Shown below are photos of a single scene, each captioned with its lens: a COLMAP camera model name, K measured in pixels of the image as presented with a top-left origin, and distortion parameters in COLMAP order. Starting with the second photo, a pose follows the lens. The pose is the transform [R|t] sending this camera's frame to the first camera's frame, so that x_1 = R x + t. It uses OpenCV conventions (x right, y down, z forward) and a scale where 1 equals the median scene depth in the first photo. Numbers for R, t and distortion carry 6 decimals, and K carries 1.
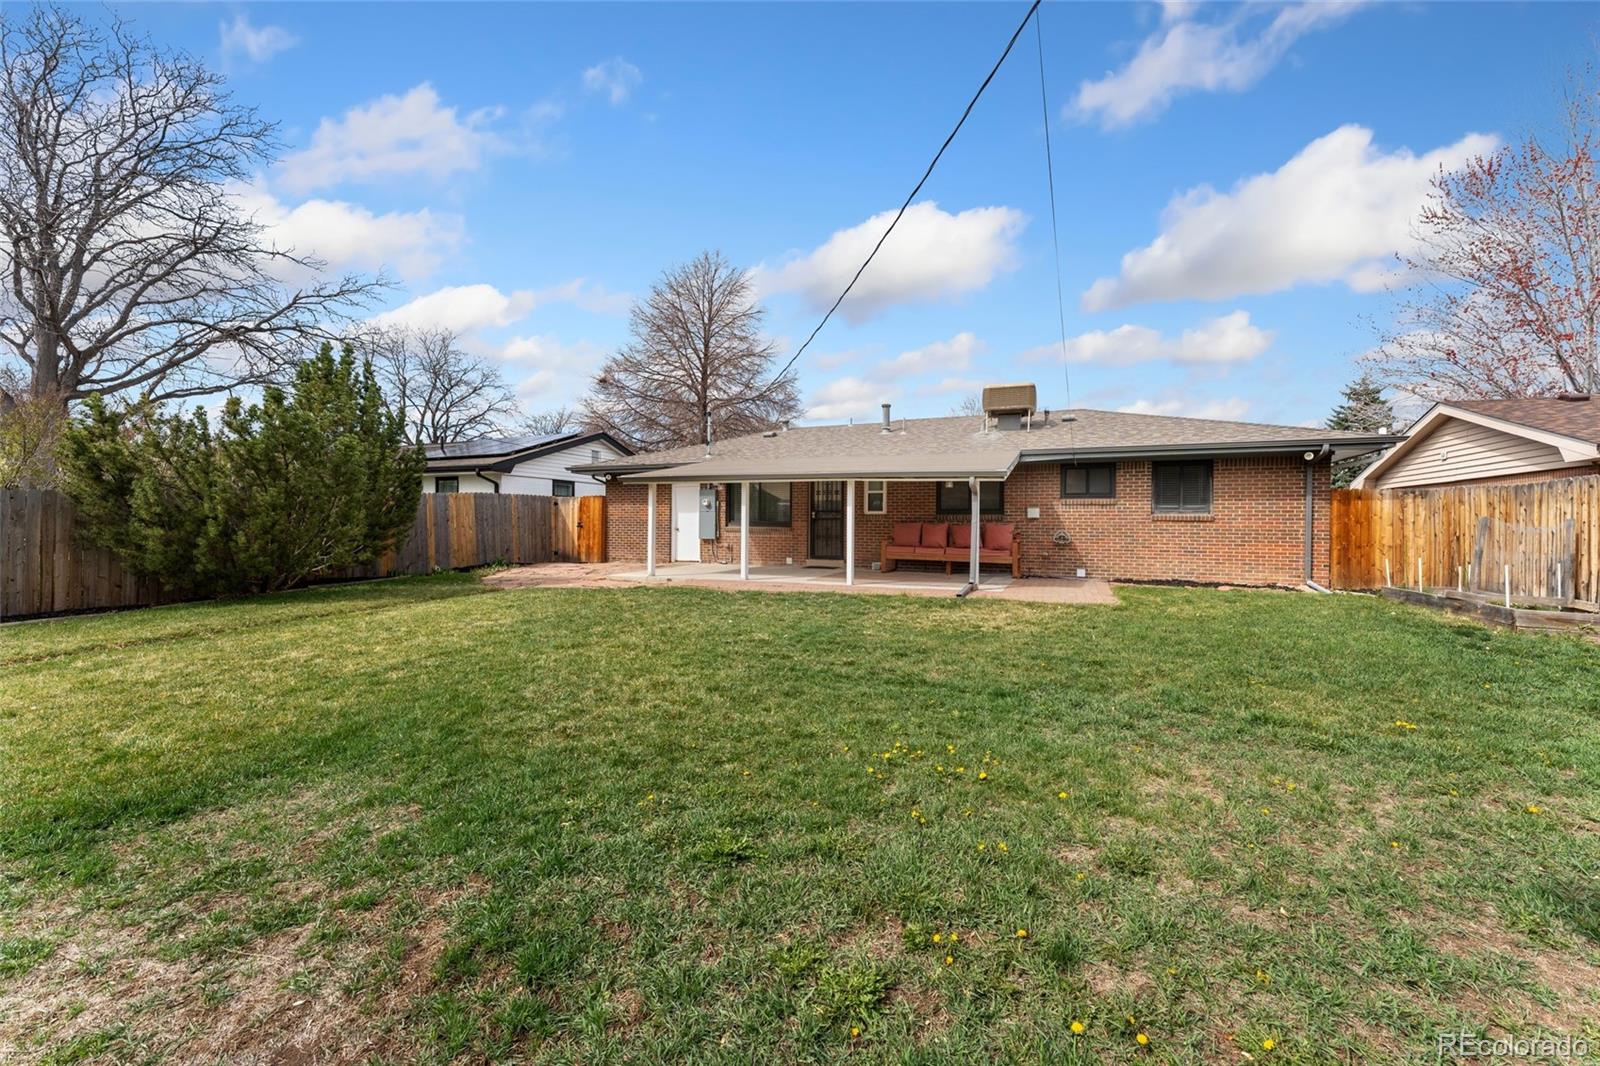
lens RADIAL K [[636.1, 0, 800.2], [0, 636.1, 531.2], [0, 0, 1]] dist [-0.000558, -0.000109]
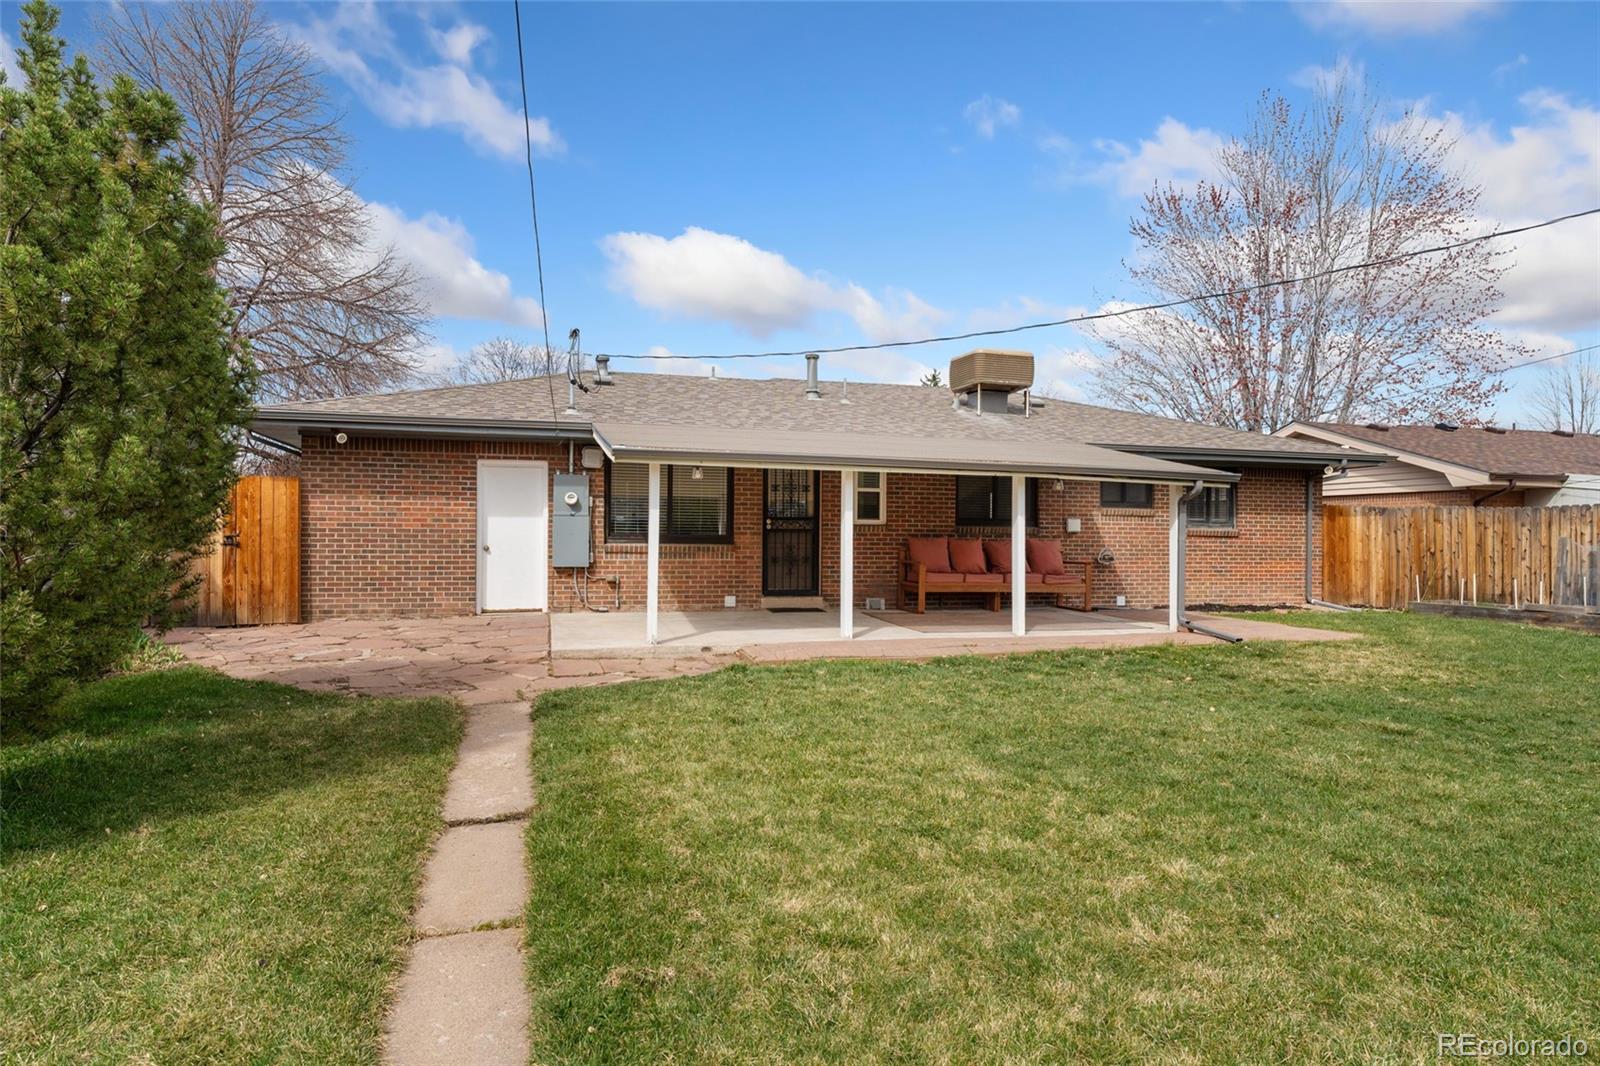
lens RADIAL K [[925.5, 0, 799.9], [0, 925.5, 531.0], [0, 0, 1]] dist [-0.001414, 0.000068]
pose [[0.777678, 0.002796, 0.628656, -0.539630], [0.002295, 0.999971, -0.007285, -0.013146], [-0.628658, 0.007108, 0.777649, 0.310297]]
